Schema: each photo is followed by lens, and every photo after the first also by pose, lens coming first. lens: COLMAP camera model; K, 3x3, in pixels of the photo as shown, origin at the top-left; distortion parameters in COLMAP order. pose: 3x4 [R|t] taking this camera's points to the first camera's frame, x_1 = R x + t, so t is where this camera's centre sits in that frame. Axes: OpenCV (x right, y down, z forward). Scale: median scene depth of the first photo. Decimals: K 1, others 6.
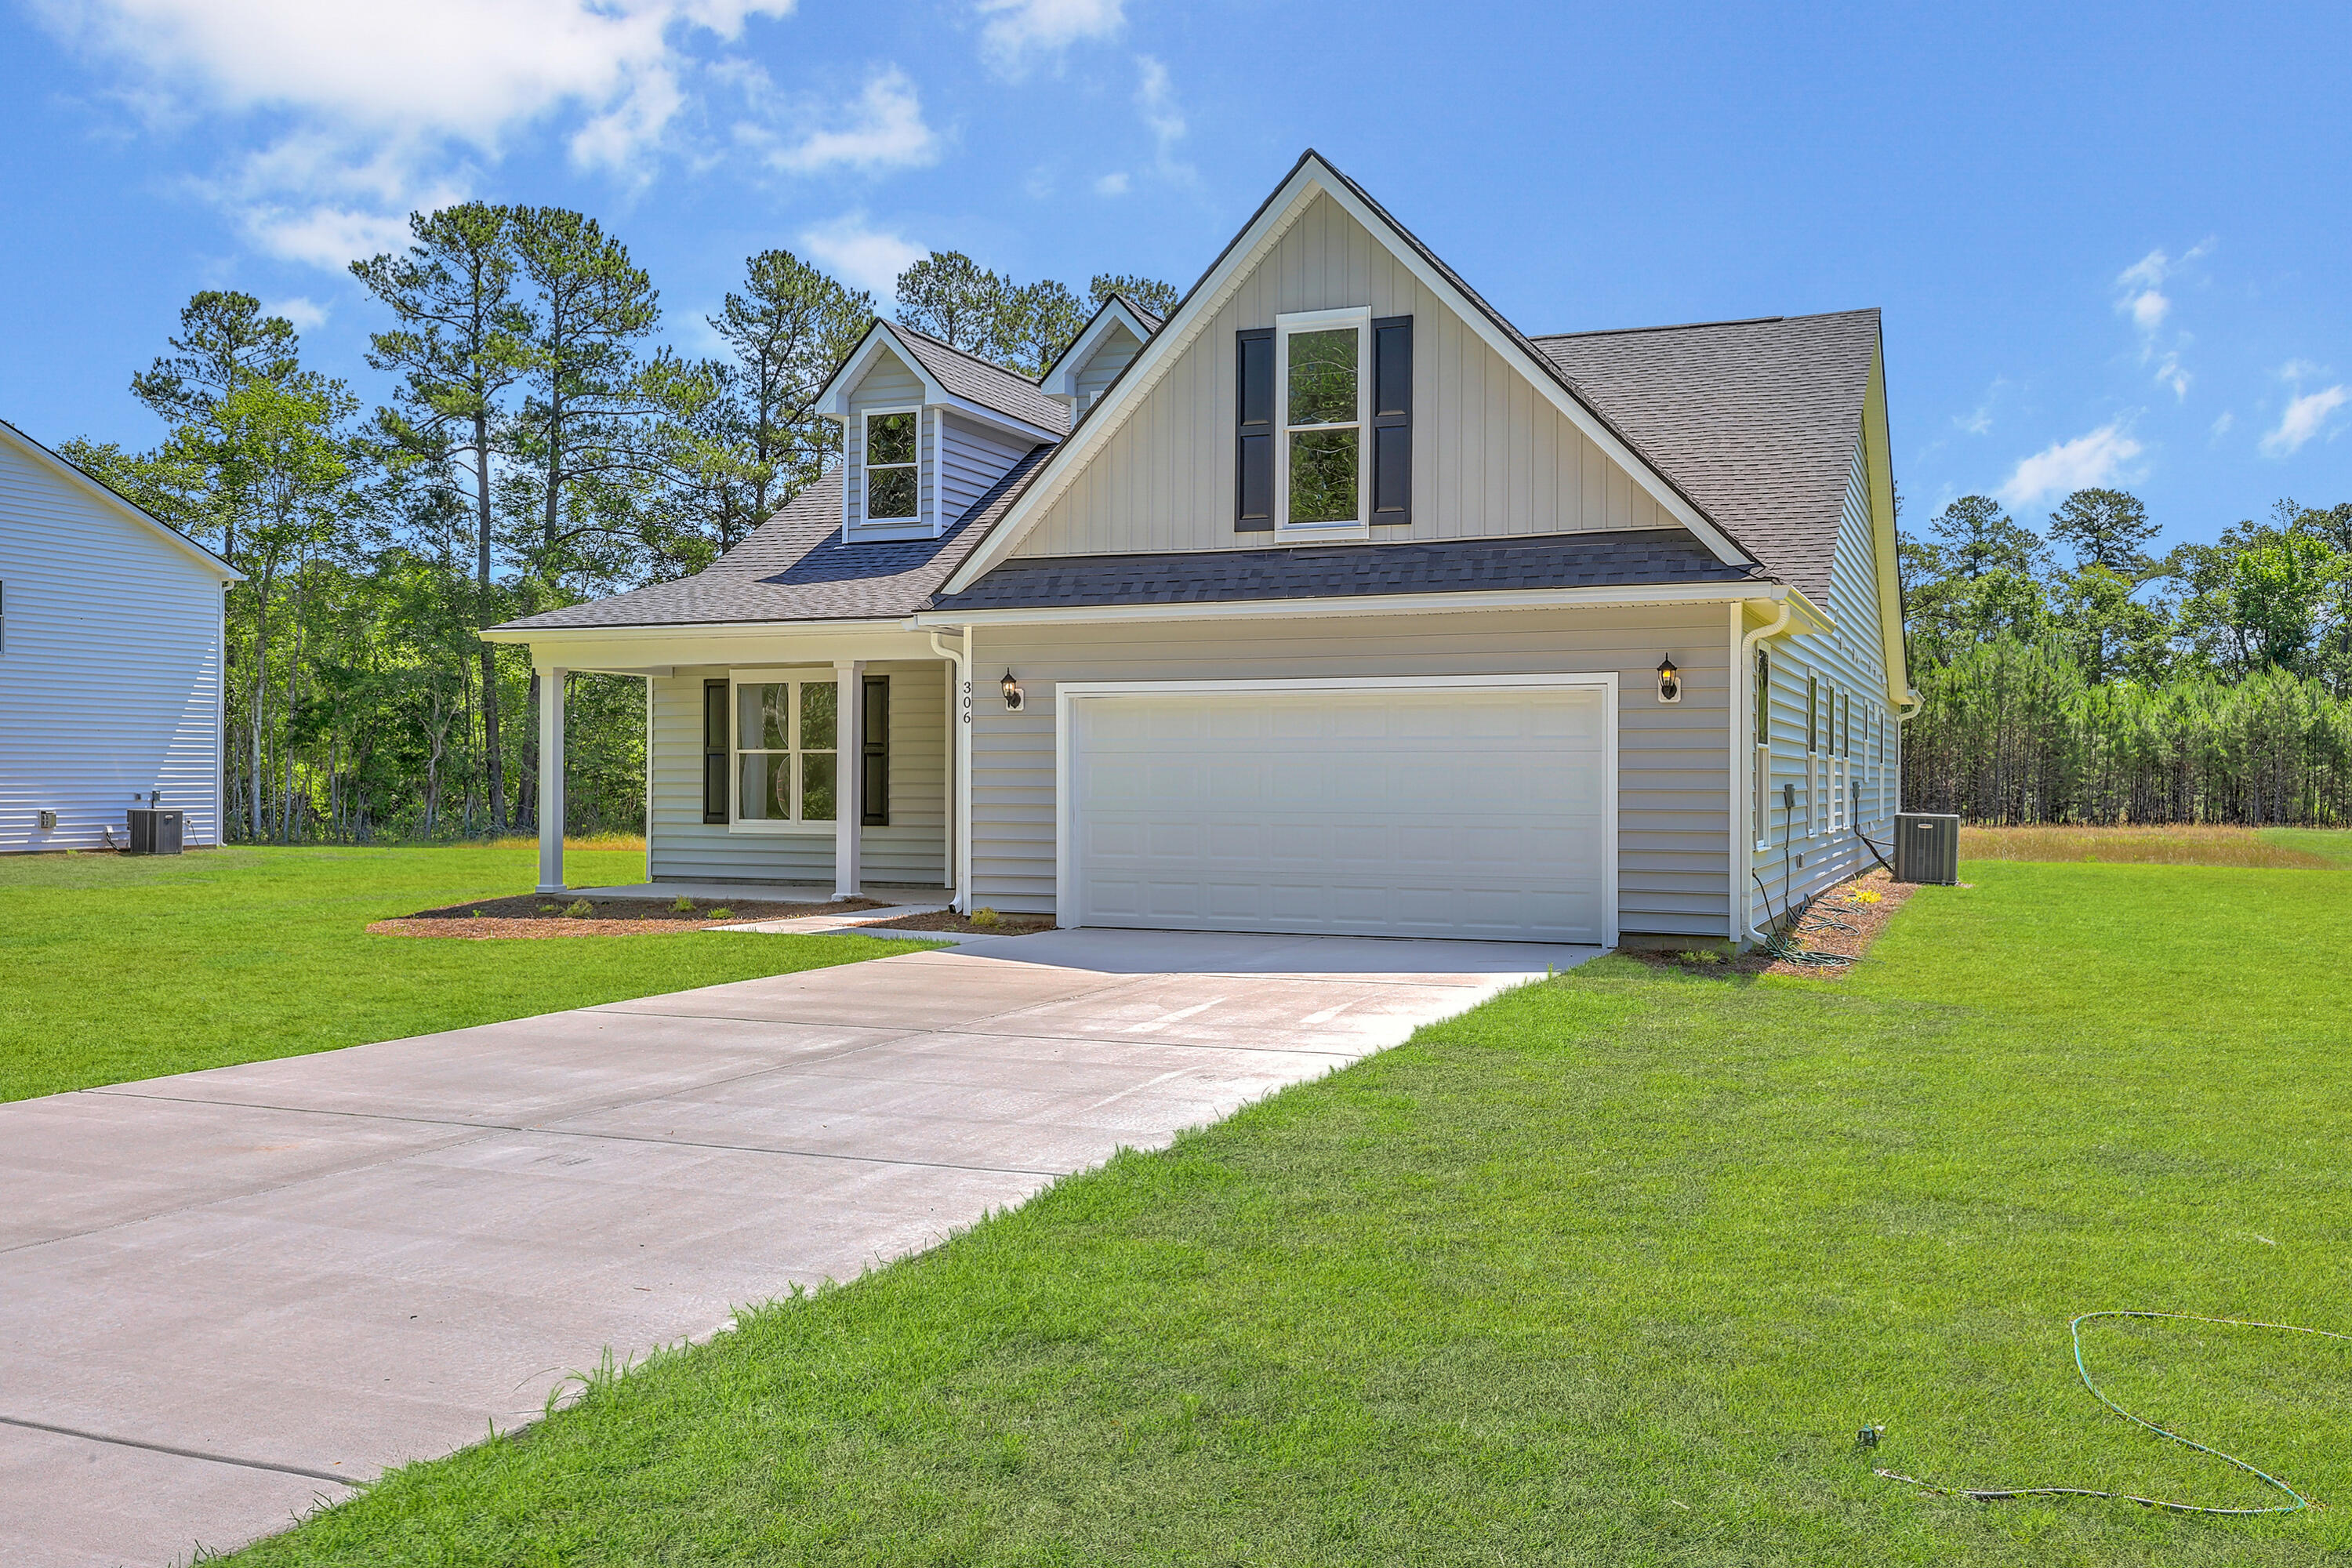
lens RADIAL K [[1998.6, 0, 1180.2], [0, 1998.6, 782.6], [0, 0, 1]] dist [-0.001751, -0.001198]
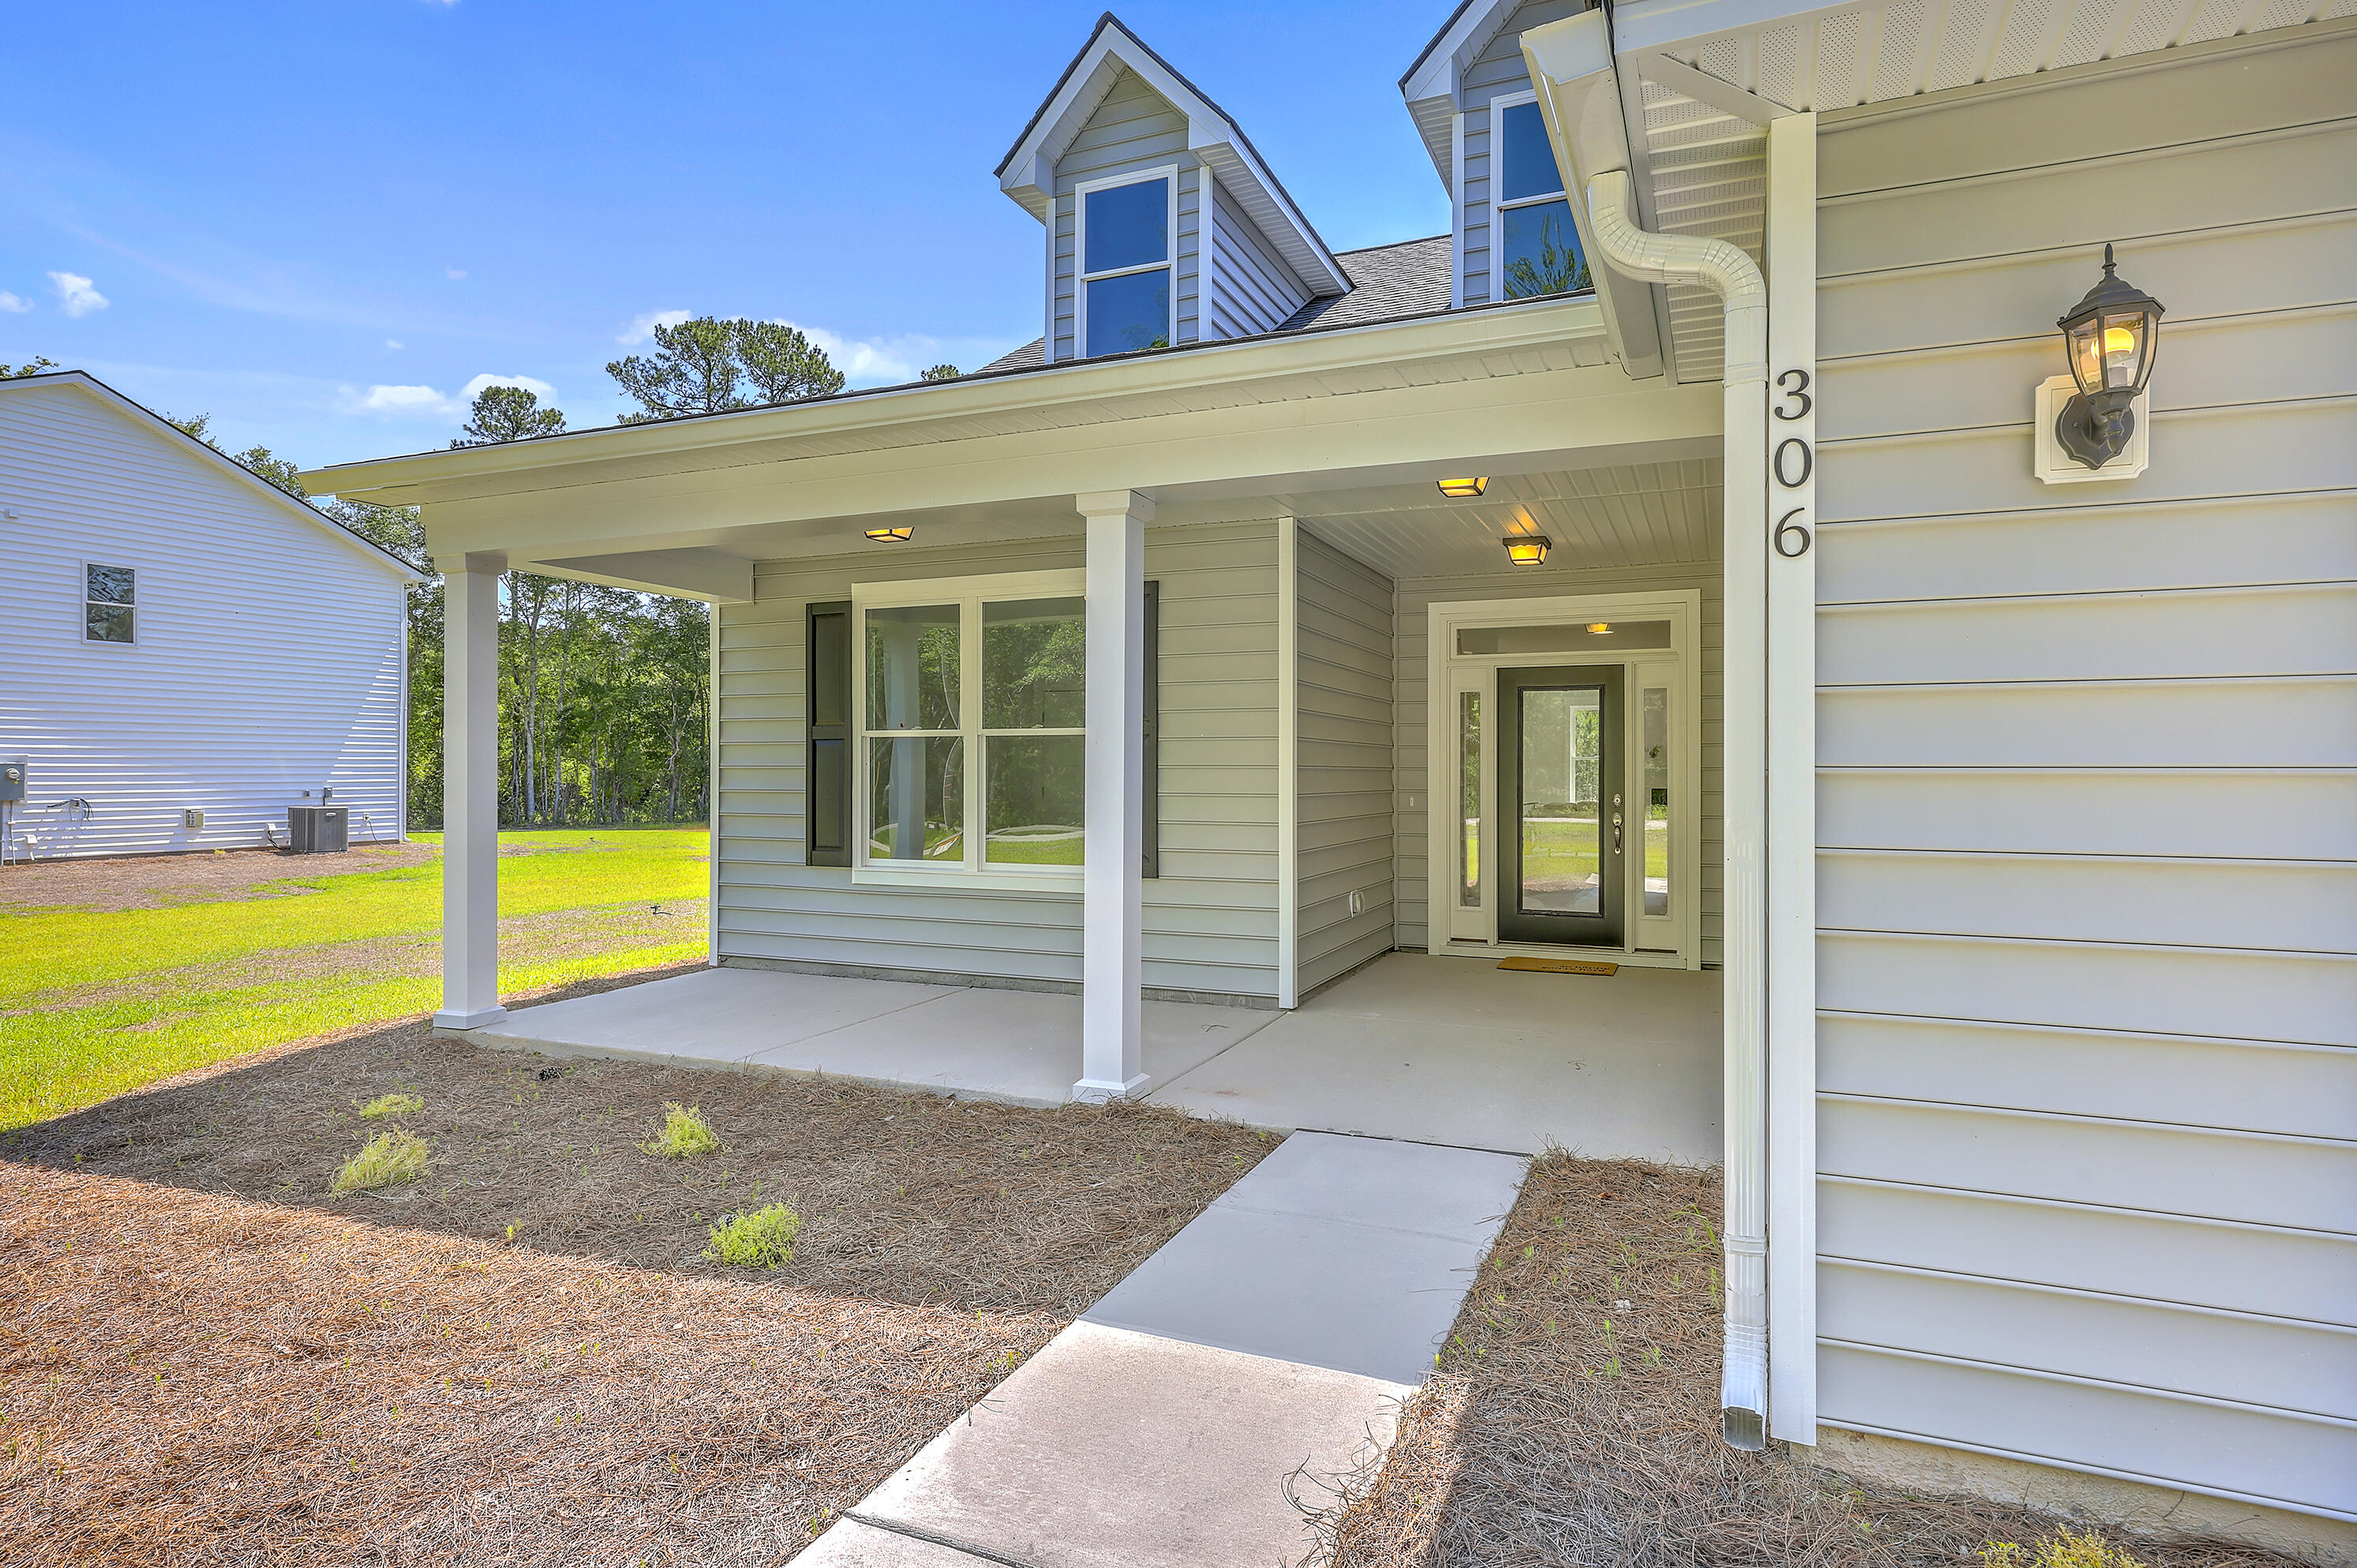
lens RADIAL K [[1248.5, 0, 1210.0], [0, 1248.5, 767.6], [0, 0, 1]] dist [-0.014101, 0.000569]
pose [[0.999953, -0.003119, 0.009210, -0.143502], [0.003144, 0.999991, -0.002701, -0.005722], [-0.009202, 0.002730, 0.999954, 0.721615]]
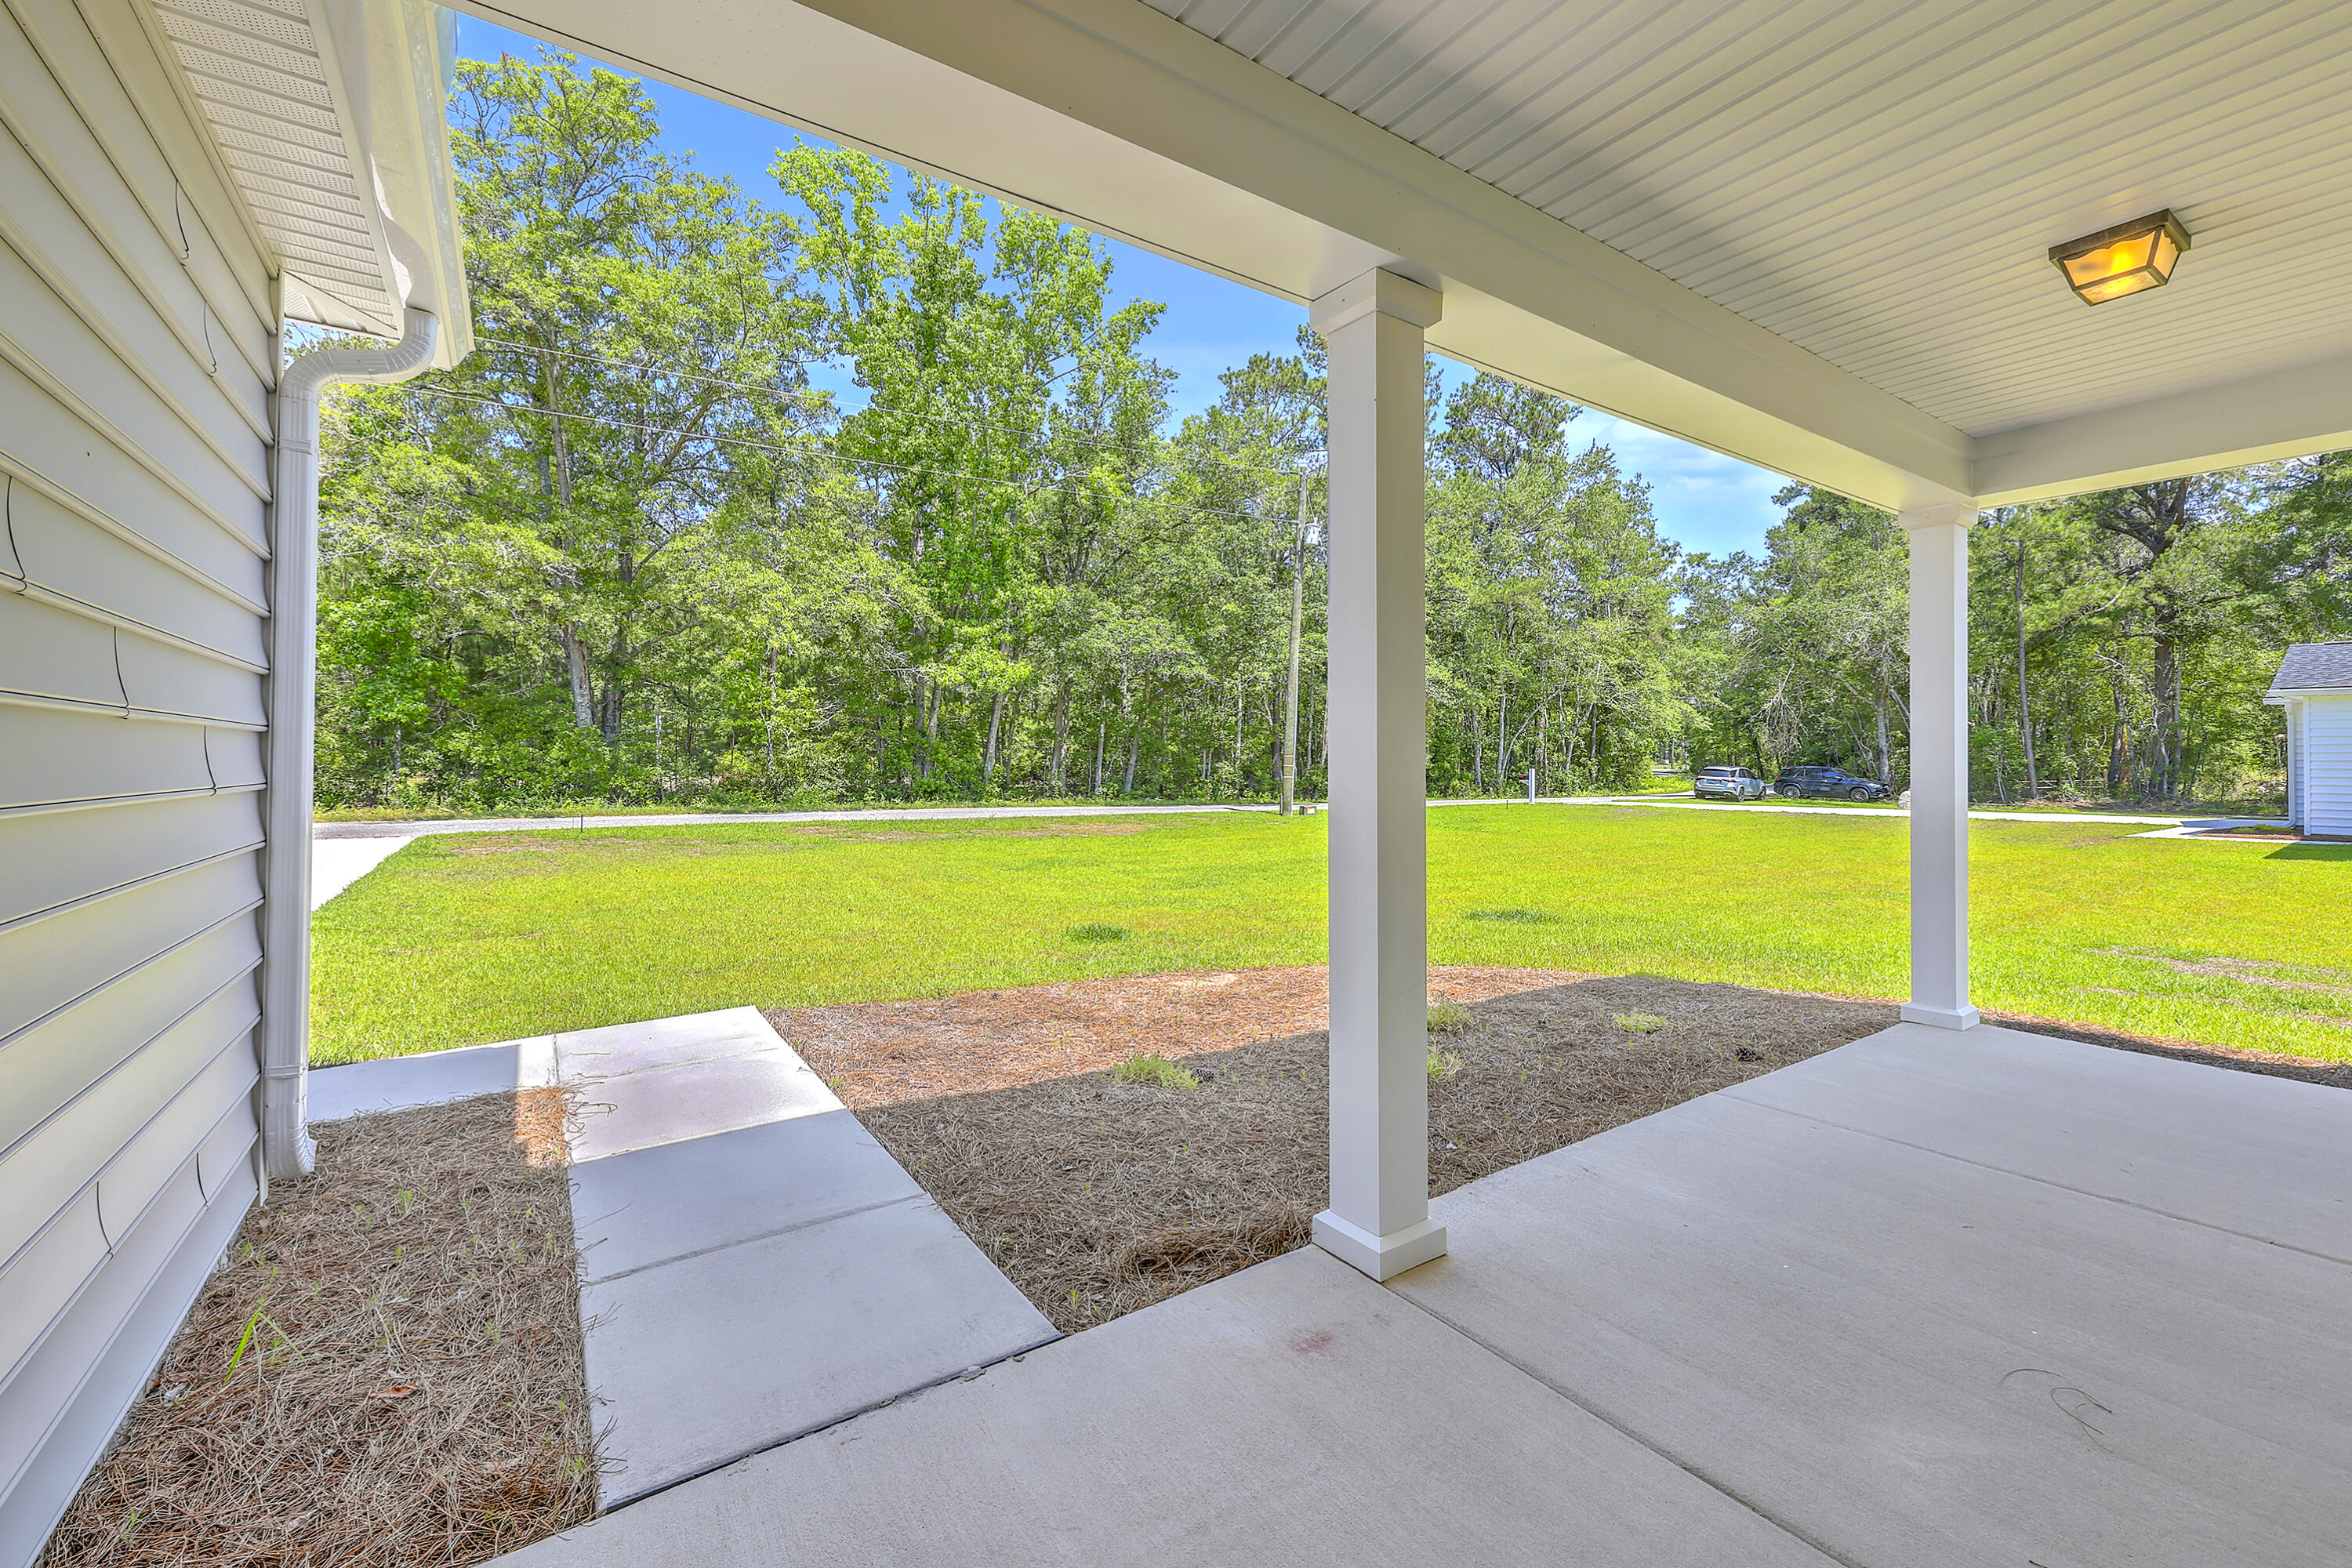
lens RADIAL K [[955.4, 0, 1190.9], [0, 955.4, 771.5], [0, 0, 1]] dist [-0.000385, -0.000133]
pose [[-0.535237, 0.005856, -0.844682, -0.045452], [-0.004373, 0.999943, 0.009703, -0.002302], [0.844691, 0.008887, -0.535181, 1.019929]]
